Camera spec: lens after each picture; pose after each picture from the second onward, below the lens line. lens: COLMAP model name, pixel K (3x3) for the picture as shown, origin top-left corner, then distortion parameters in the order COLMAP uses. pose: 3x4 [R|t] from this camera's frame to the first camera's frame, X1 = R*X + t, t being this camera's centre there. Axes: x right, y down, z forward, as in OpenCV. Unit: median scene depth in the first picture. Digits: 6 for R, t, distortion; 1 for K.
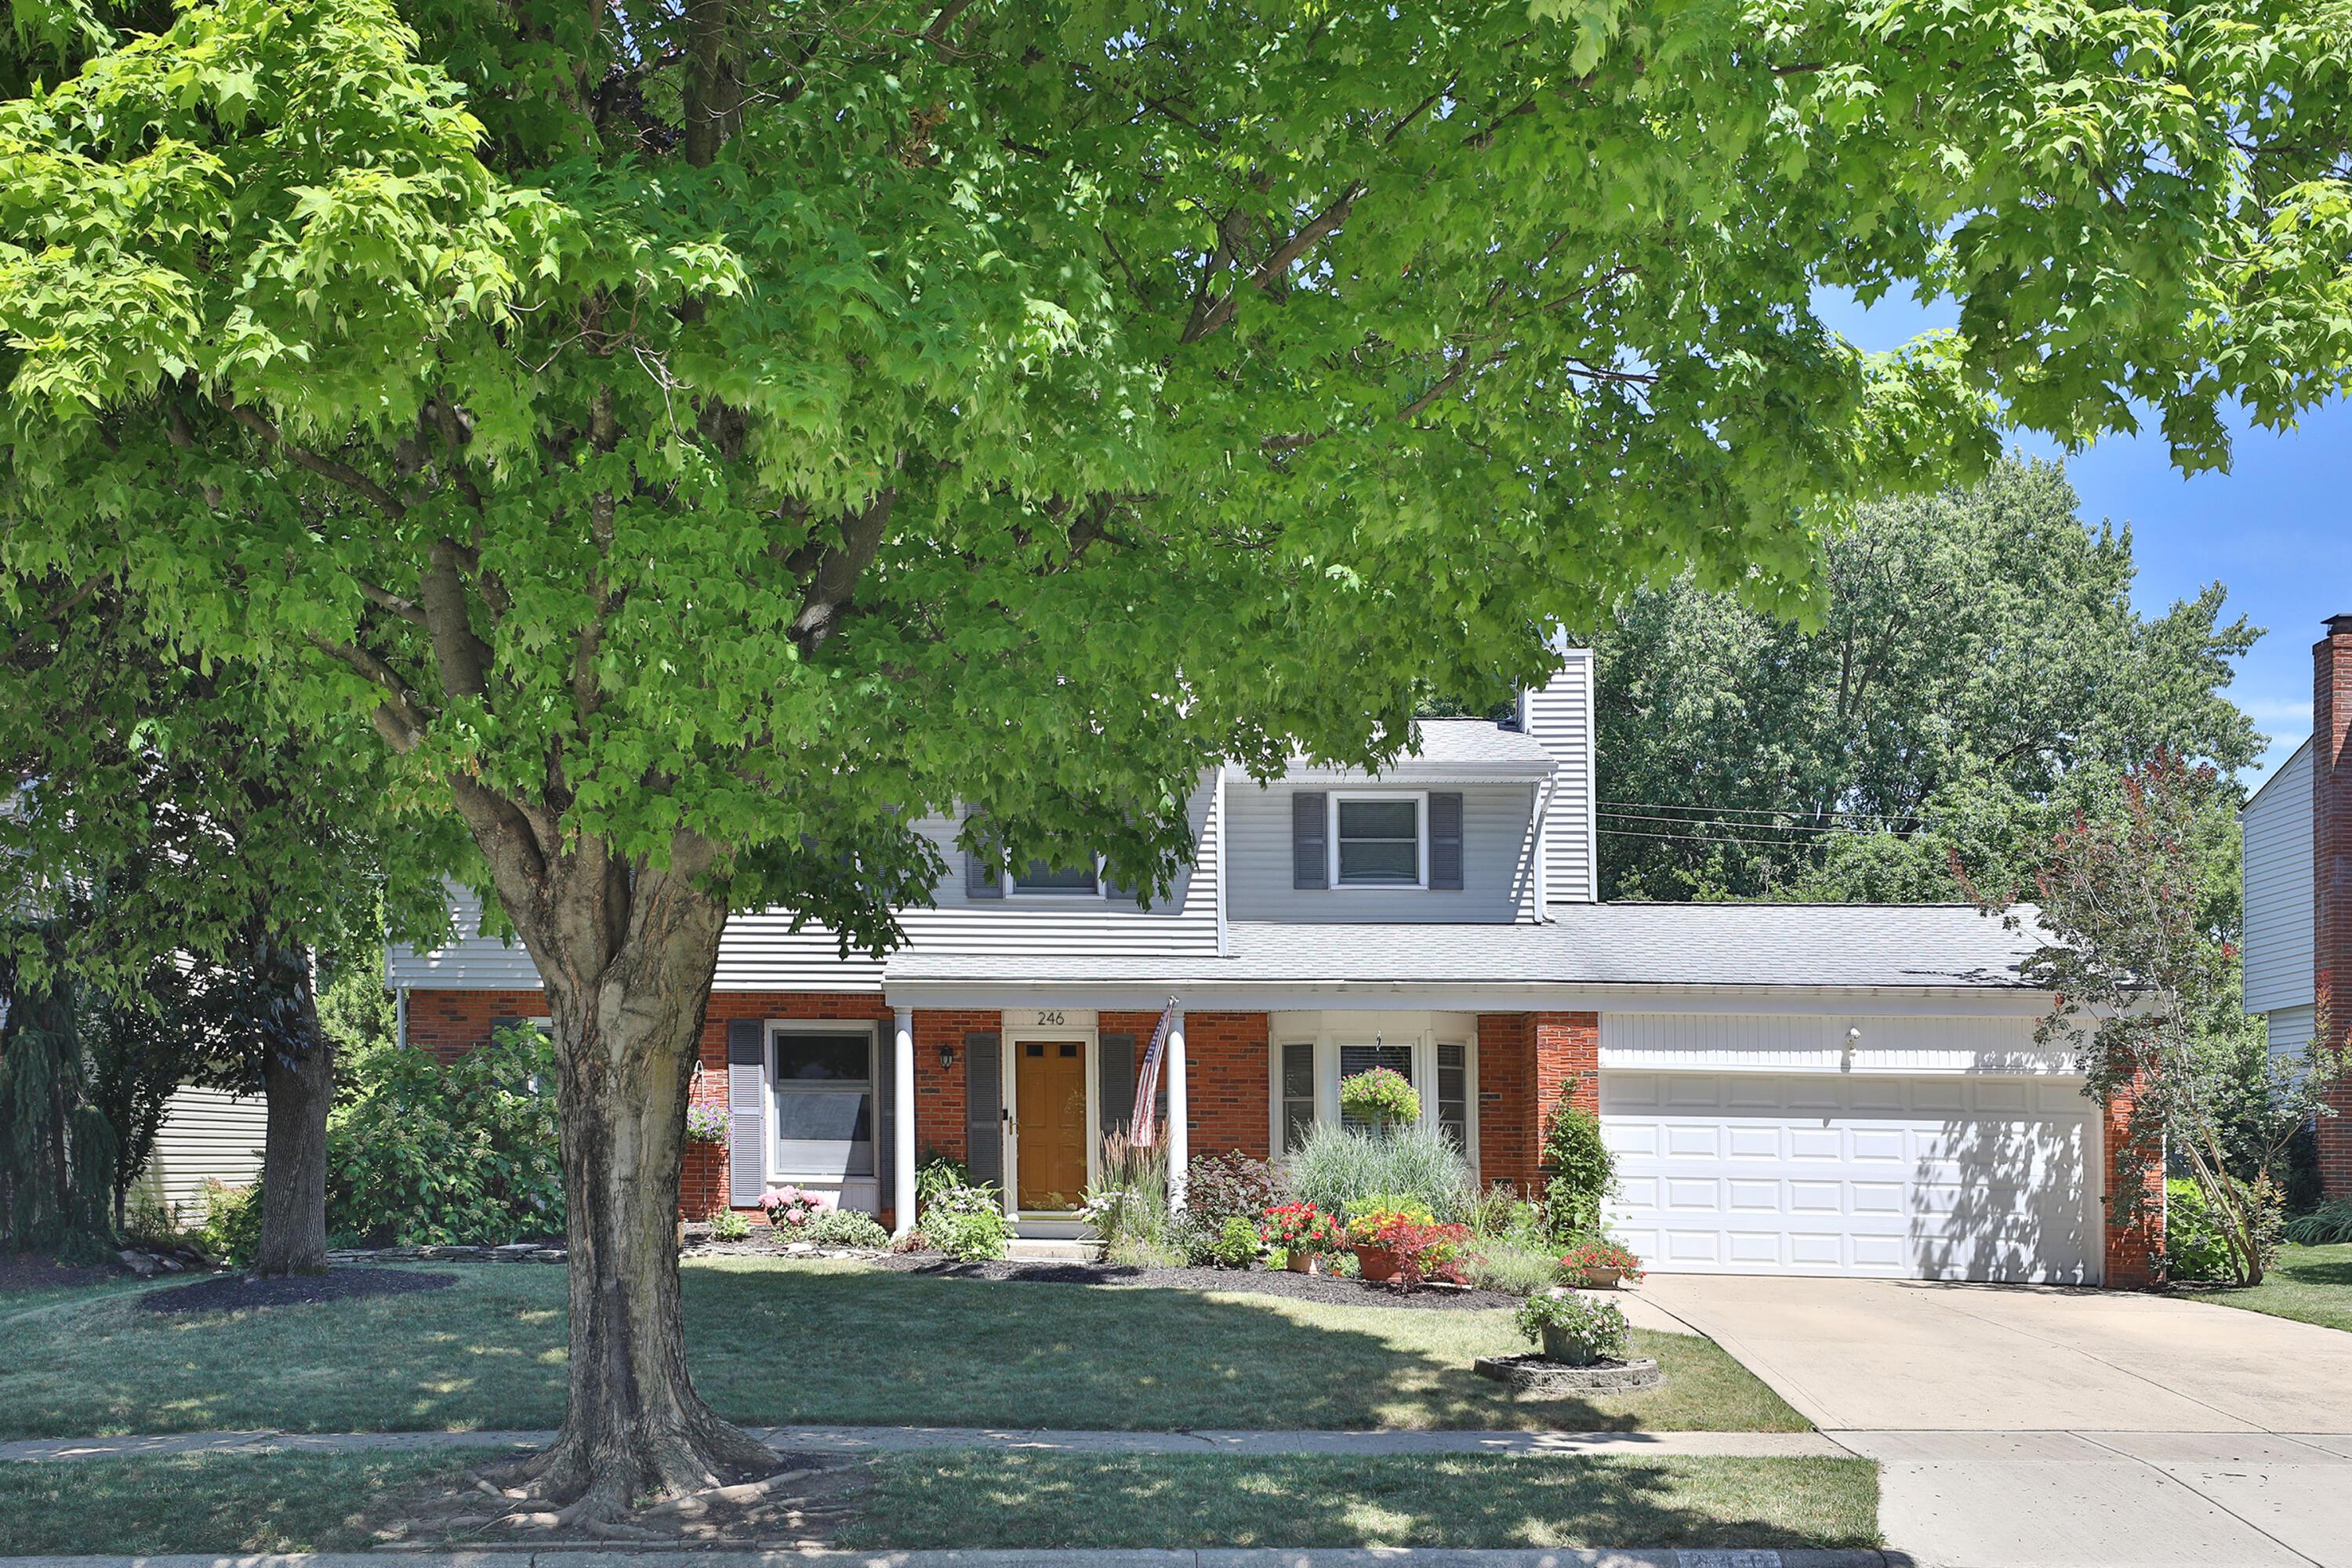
lens RADIAL K [[2358.0, 0, 802.4], [0, 2358.0, 957.7], [0, 0, 1]] dist [0.131922, -0.363000]
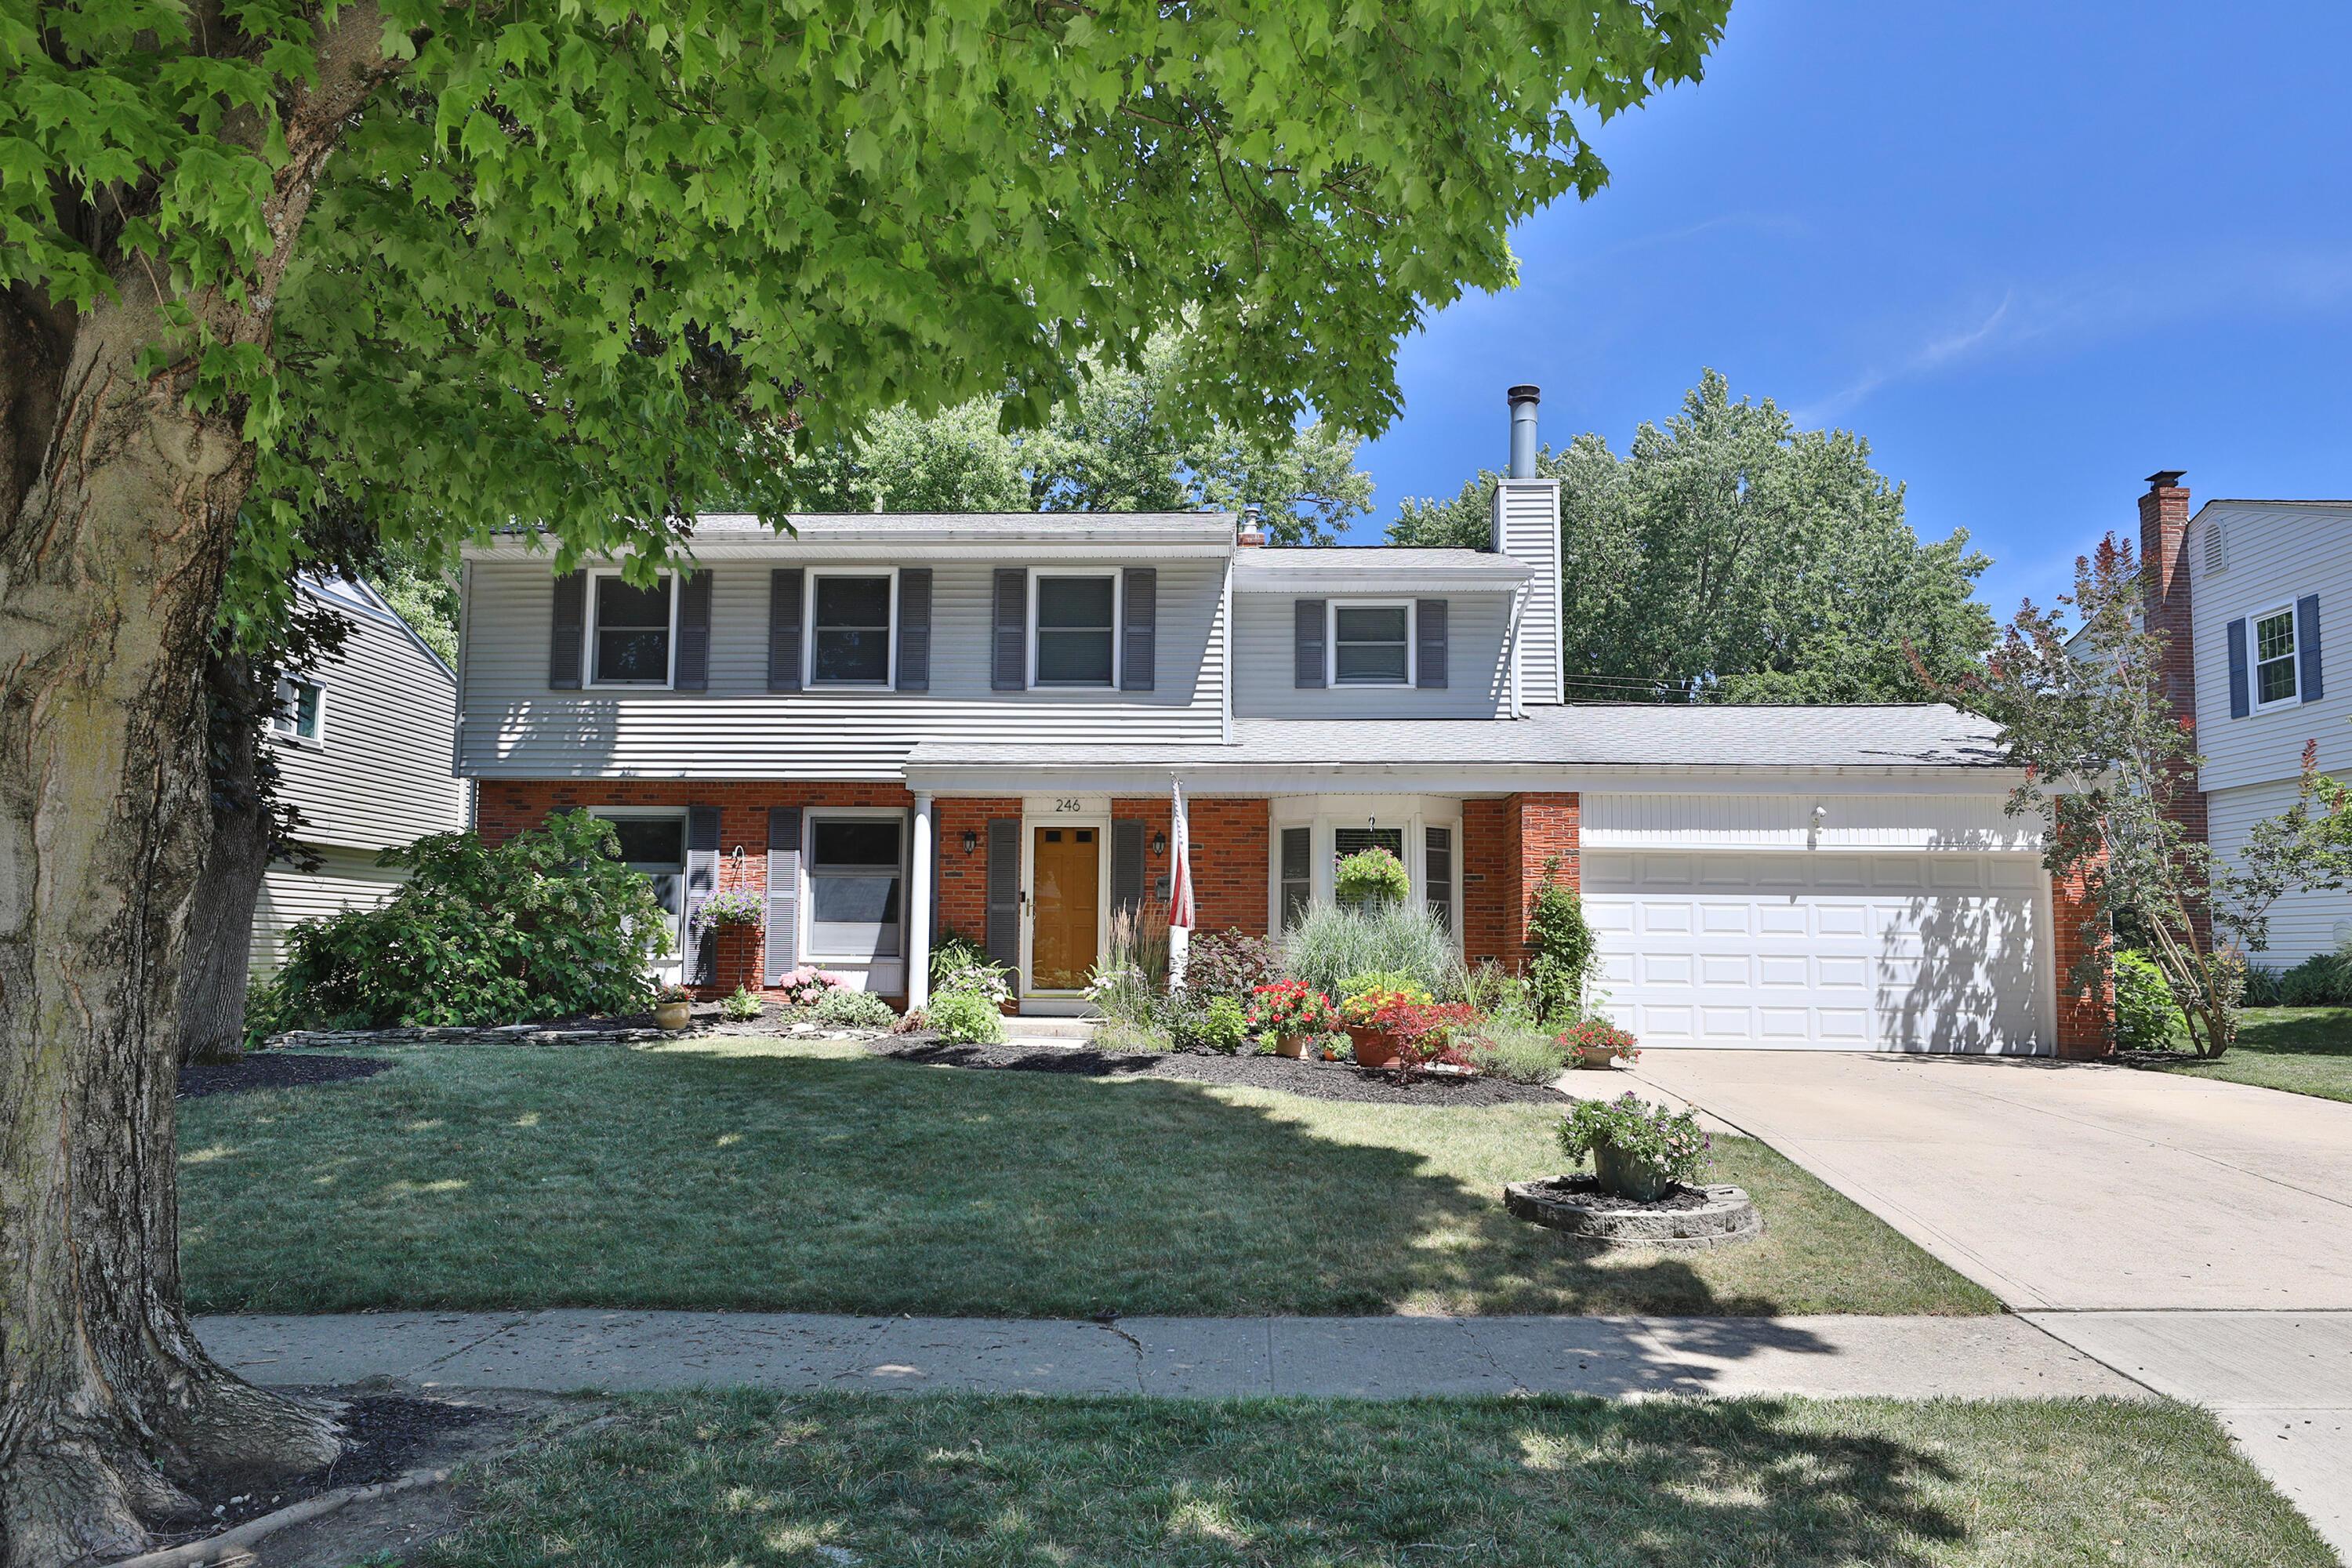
lens RADIAL K [[1569.1, 0, 1088.3], [0, 1569.1, 790.2], [0, 0, 1]] dist [-0.045118, 0.001562]
pose [[0.998084, 0.002163, 0.061834, 0.075142], [-0.001147, 0.999864, -0.016454, 0.032000], [-0.061861, 0.016352, 0.997951, 0.320017]]
